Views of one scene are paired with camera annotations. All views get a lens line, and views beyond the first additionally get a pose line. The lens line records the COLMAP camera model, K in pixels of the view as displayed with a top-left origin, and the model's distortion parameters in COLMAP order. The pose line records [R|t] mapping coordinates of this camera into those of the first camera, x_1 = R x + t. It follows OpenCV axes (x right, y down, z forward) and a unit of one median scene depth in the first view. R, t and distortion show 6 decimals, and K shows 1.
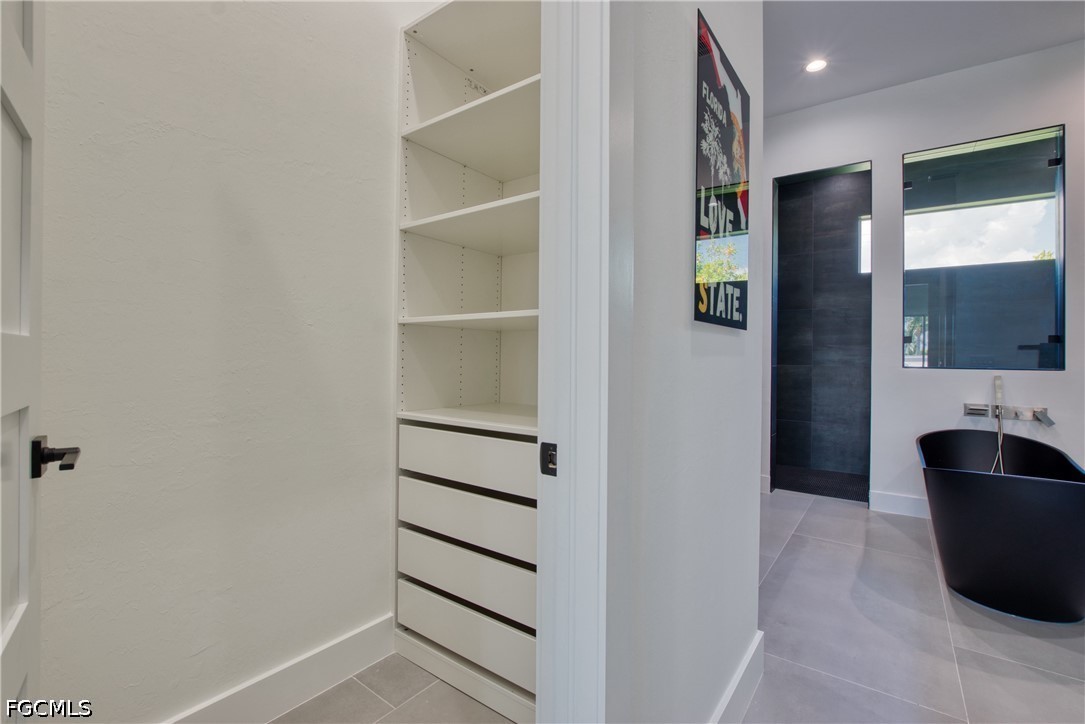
lens RADIAL K [[474.7, 0, 553.3], [0, 474.7, 359.4], [0, 0, 1]] dist [-0.017405, 0.001009]
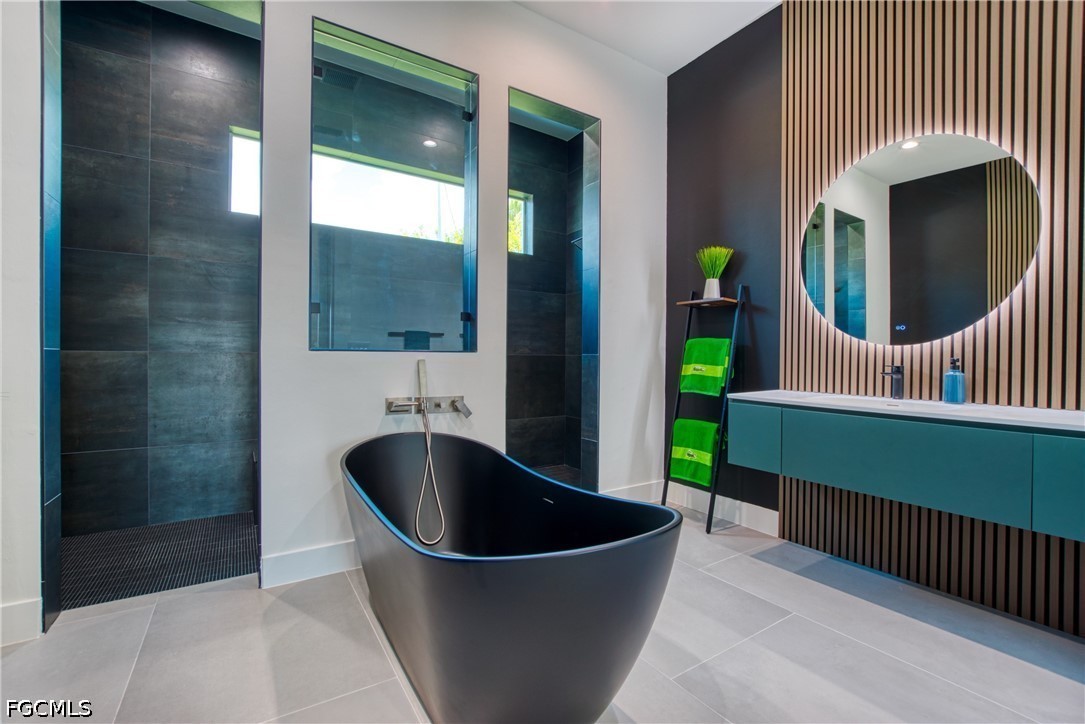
lens RADIAL K [[474.7, 0, 553.3], [0, 474.7, 359.4], [0, 0, 1]] dist [-0.017405, 0.001009]
pose [[0.345130, -0.011296, 0.938487, 0.181304], [-0.001784, 0.999918, 0.012692, 0.015403], [-0.938553, -0.006055, 0.345081, 0.337964]]
